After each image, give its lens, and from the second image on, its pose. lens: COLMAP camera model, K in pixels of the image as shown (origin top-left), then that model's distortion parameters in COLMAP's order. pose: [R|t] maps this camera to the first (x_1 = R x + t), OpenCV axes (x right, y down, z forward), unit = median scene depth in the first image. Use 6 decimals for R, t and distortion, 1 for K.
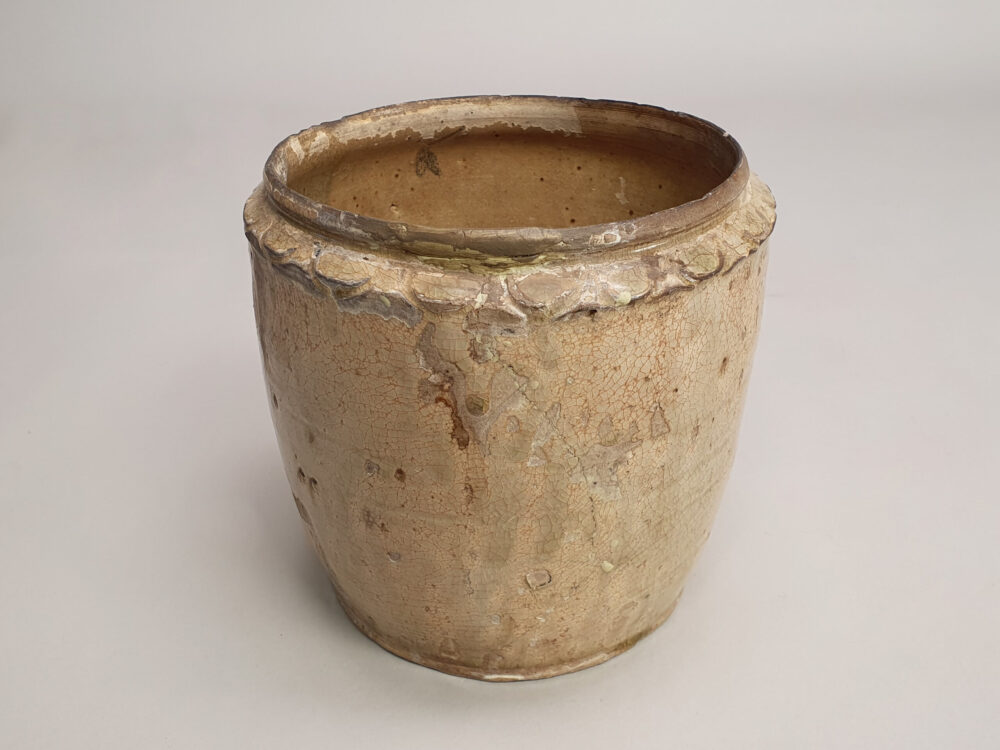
lens RADIAL K [[1122.1, 0, 413.5], [0, 1122.1, 374.3], [0, 0, 1]] dist [0.139344, -0.017817]
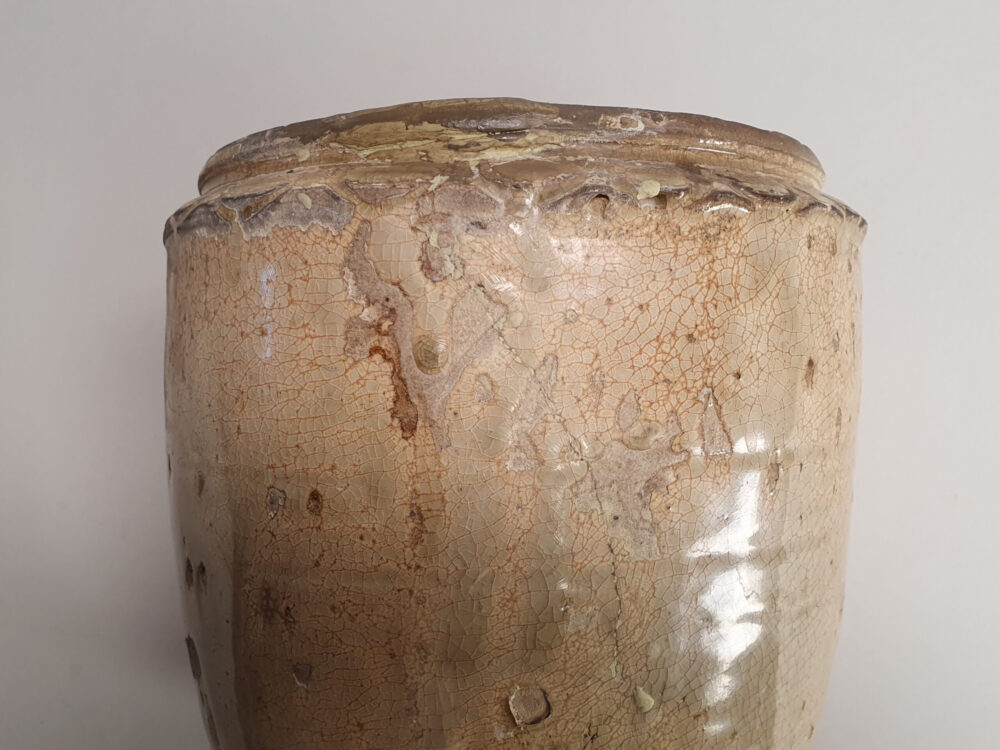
lens RADIAL K [[1122.1, 0, 413.5], [0, 1122.1, 374.3], [0, 0, 1]] dist [0.139344, -0.017817]
pose [[0.996967, 0.044107, -0.064118, 0.089100], [-0.067421, 0.901013, -0.428522, 0.318024], [0.038870, 0.431545, 0.901254, 0.409607]]
